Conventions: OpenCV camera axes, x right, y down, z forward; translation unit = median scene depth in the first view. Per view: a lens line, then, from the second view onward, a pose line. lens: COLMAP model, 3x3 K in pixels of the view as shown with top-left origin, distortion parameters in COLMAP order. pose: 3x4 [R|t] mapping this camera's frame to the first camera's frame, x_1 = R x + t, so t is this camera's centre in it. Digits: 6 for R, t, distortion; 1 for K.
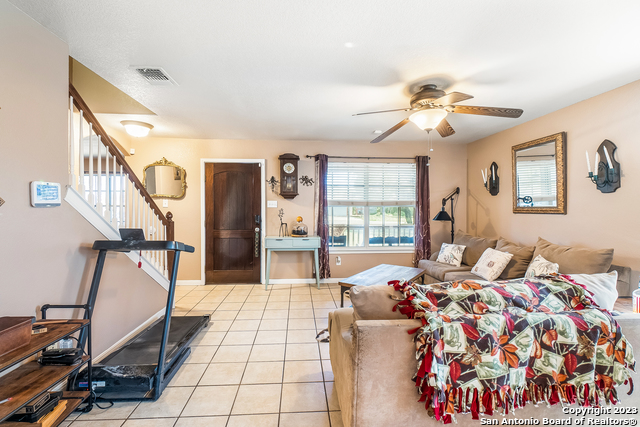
lens RADIAL K [[271.8, 0, 317.1], [0, 271.8, 210.0], [0, 0, 1]] dist [-0.006784, 0.000543]
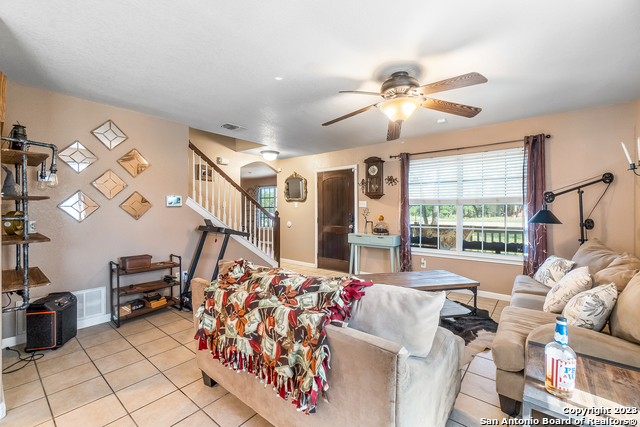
lens RADIAL K [[271.8, 0, 333.8], [0, 271.8, 207.2], [0, 0, 1]] dist [-0.006784, 0.000543]
pose [[0.746213, -0.008587, -0.665652, 0.487556], [0.001417, 0.999935, -0.011311, 0.003819], [0.665706, 0.007497, 0.746177, 0.094039]]
